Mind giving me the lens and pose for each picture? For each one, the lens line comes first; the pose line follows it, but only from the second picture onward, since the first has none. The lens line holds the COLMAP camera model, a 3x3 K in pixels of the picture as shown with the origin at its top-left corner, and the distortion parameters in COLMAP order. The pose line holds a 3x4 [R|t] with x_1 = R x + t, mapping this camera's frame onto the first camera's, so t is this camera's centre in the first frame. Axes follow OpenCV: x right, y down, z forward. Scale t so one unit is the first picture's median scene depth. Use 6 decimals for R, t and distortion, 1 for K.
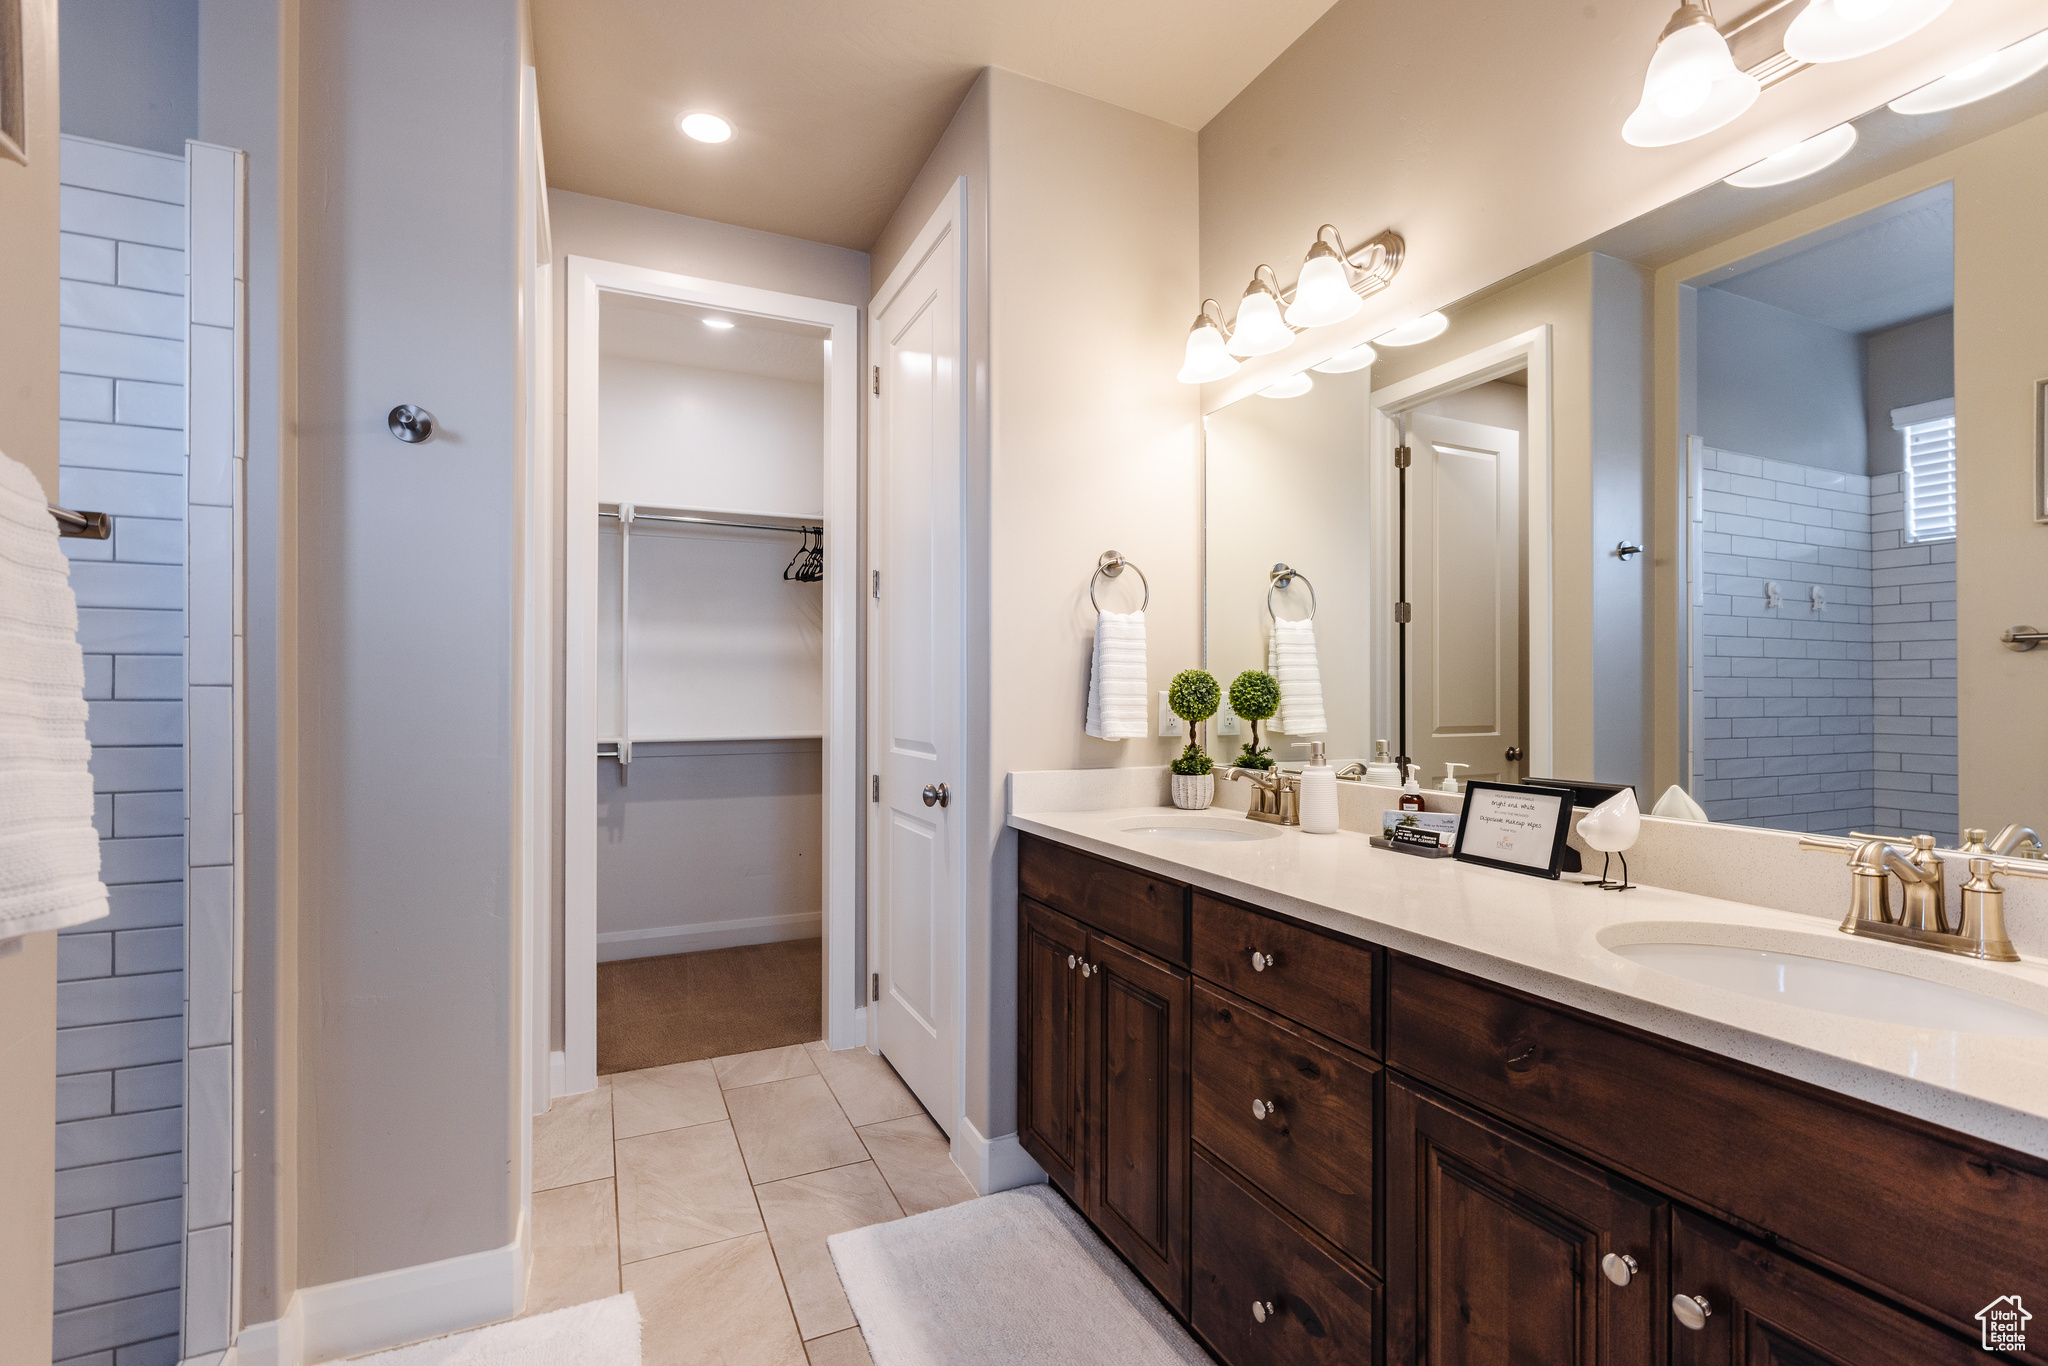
lens RADIAL K [[945.9, 0, 1004.7], [0, 945.9, 693.9], [0, 0, 1]] dist [0.003512, -0.001398]
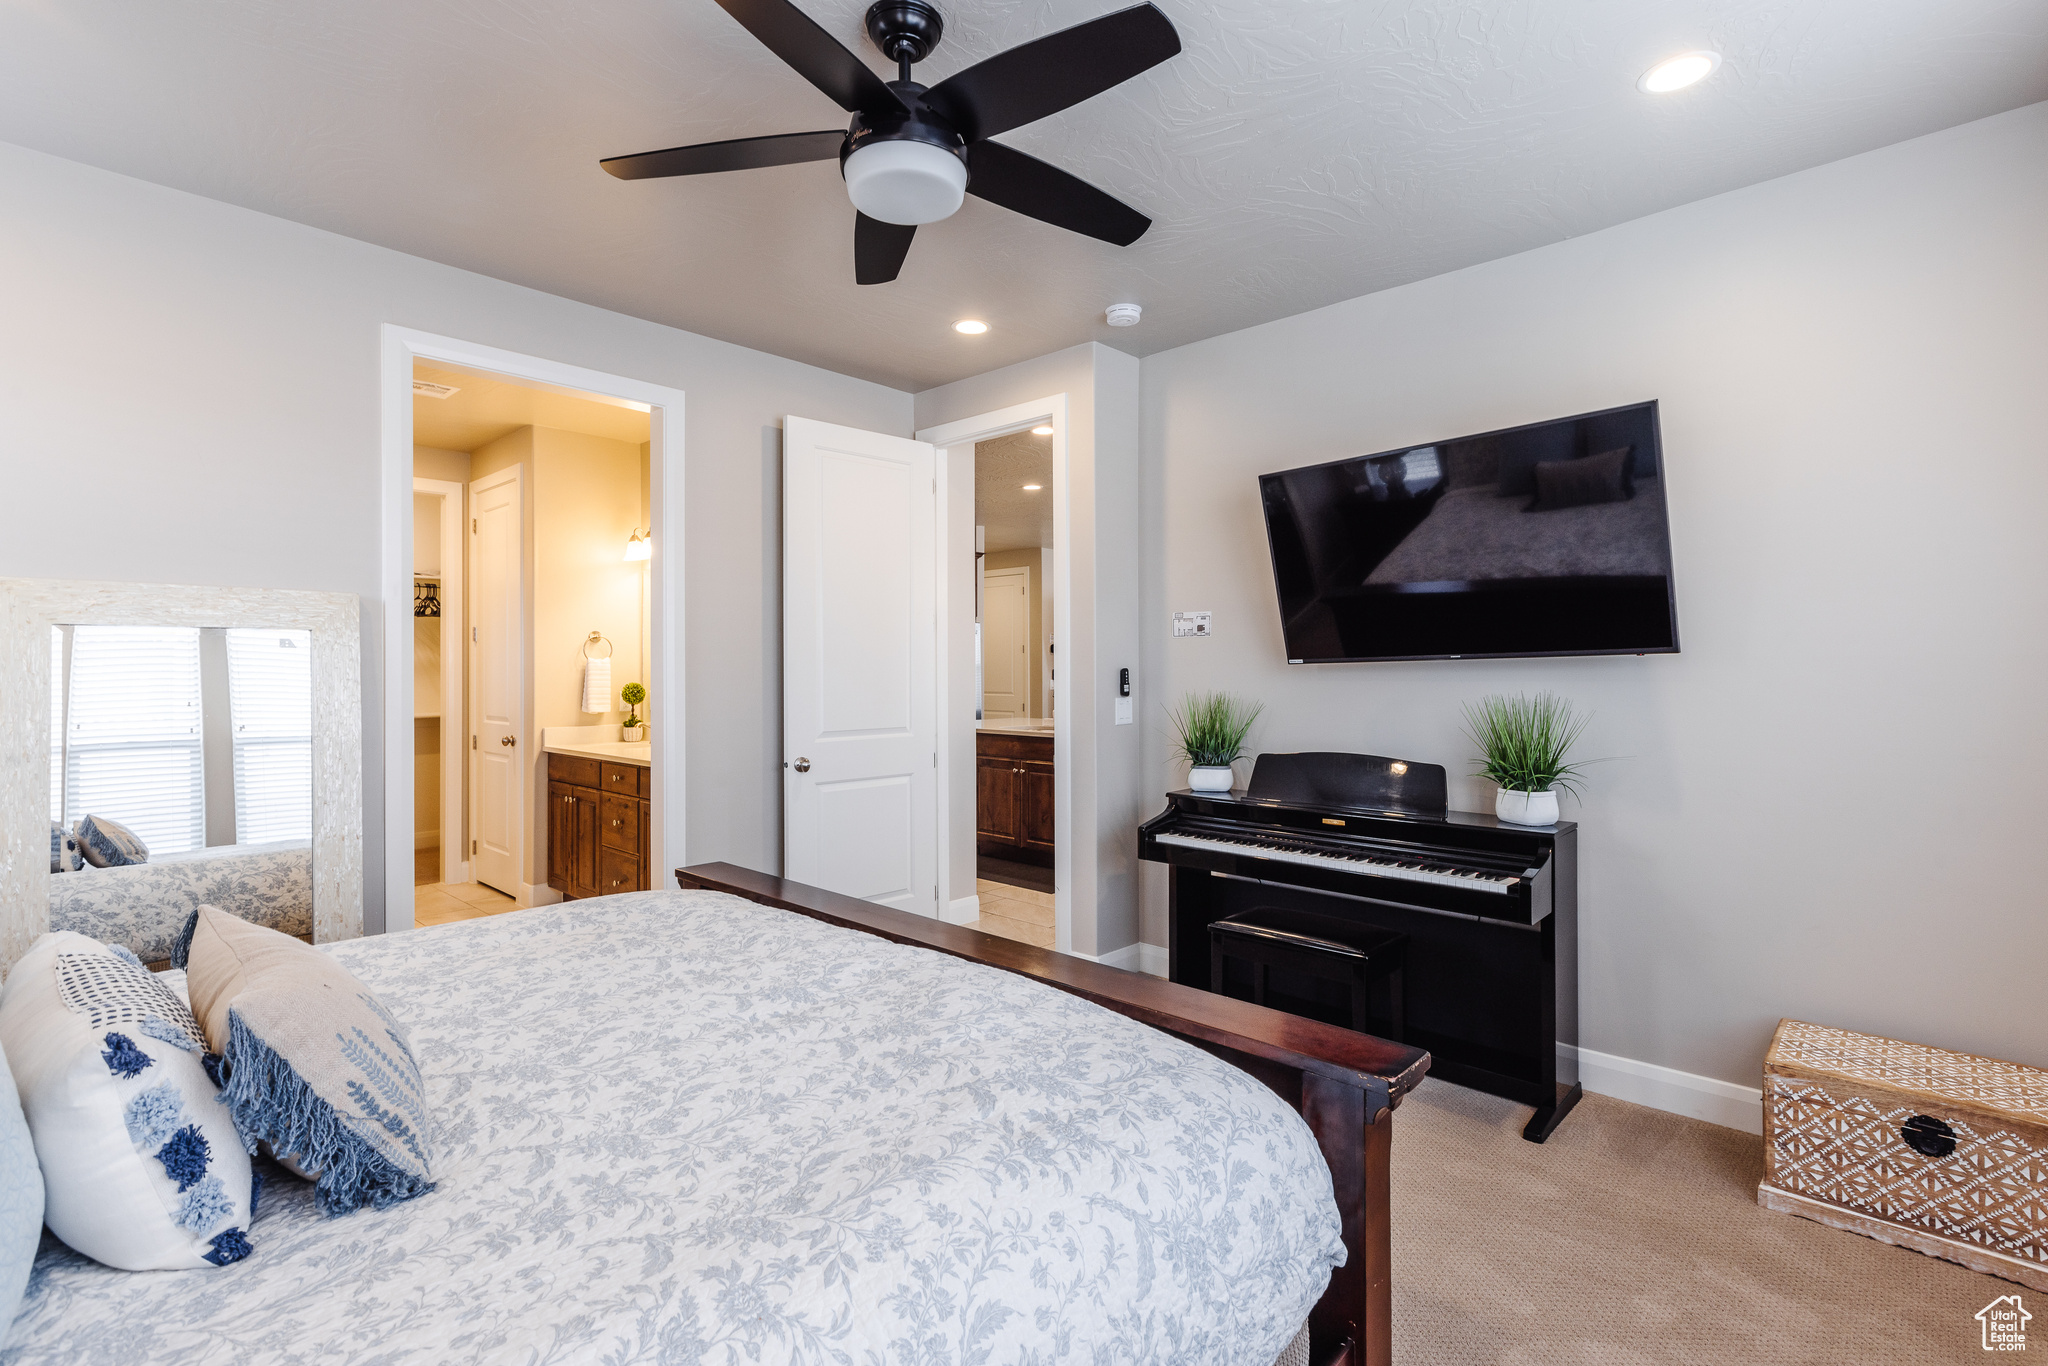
lens RADIAL K [[945.9, 0, 1037.9], [0, 945.9, 679.8], [0, 0, 1]] dist [0.003512, -0.001398]
pose [[0.914421, -0.001610, 0.404762, 0.166617], [0.001680, 0.999999, 0.000182, -0.031366], [-0.404762, 0.000514, 0.914422, -1.545992]]
